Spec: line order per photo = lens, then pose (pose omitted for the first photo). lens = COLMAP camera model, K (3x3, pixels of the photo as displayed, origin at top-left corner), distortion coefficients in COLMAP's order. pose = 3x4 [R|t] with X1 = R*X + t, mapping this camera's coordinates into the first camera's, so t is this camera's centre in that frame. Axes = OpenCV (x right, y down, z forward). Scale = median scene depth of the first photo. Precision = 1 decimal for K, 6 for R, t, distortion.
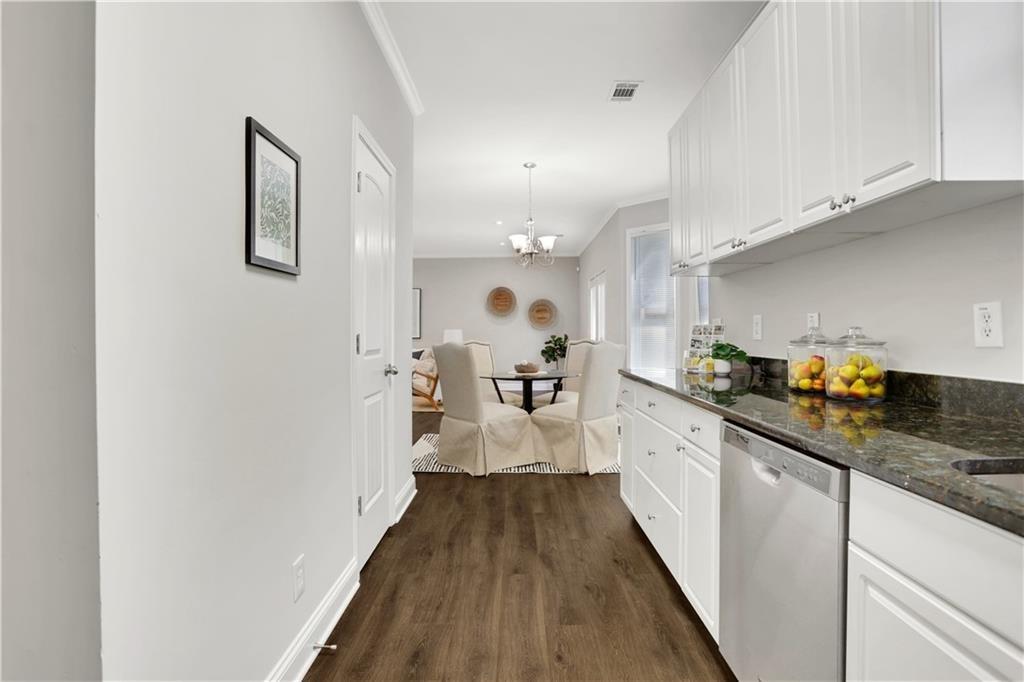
lens RADIAL K [[511.5, 0, 515.7], [0, 511.5, 340.1], [0, 0, 1]] dist [-0.058754, 0.021514]
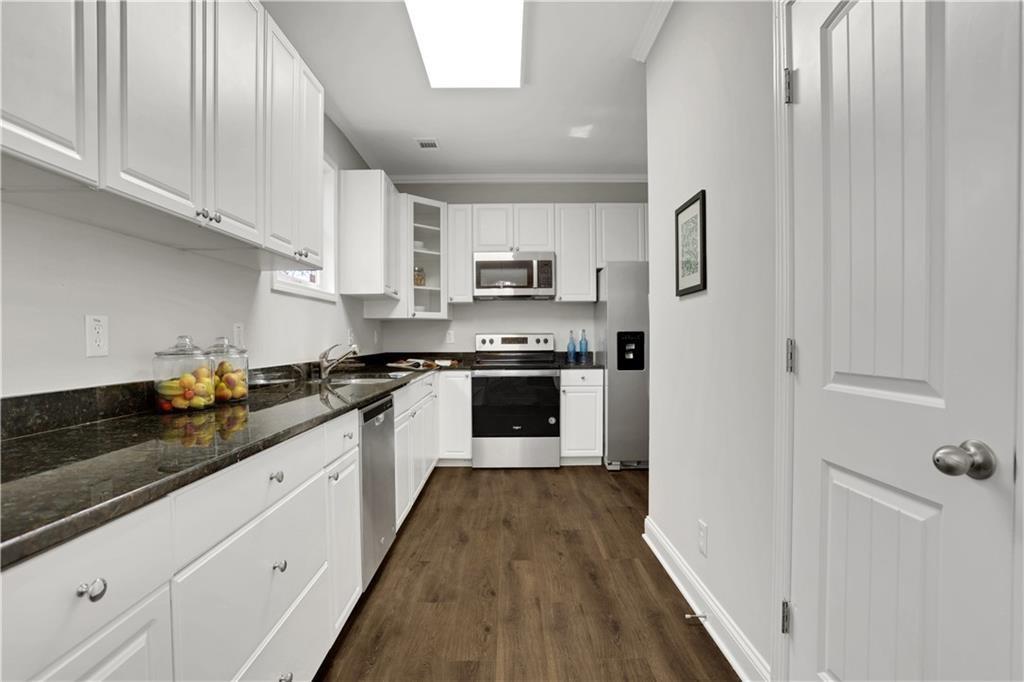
lens RADIAL K [[511.5, 0, 520.5], [0, 511.5, 347.6], [0, 0, 1]] dist [-0.058754, 0.021514]
pose [[-0.999619, 0.009236, -0.026010, 0.036119], [0.008380, 0.999426, 0.032815, -0.031722], [0.026298, 0.032584, -0.999123, 2.056185]]
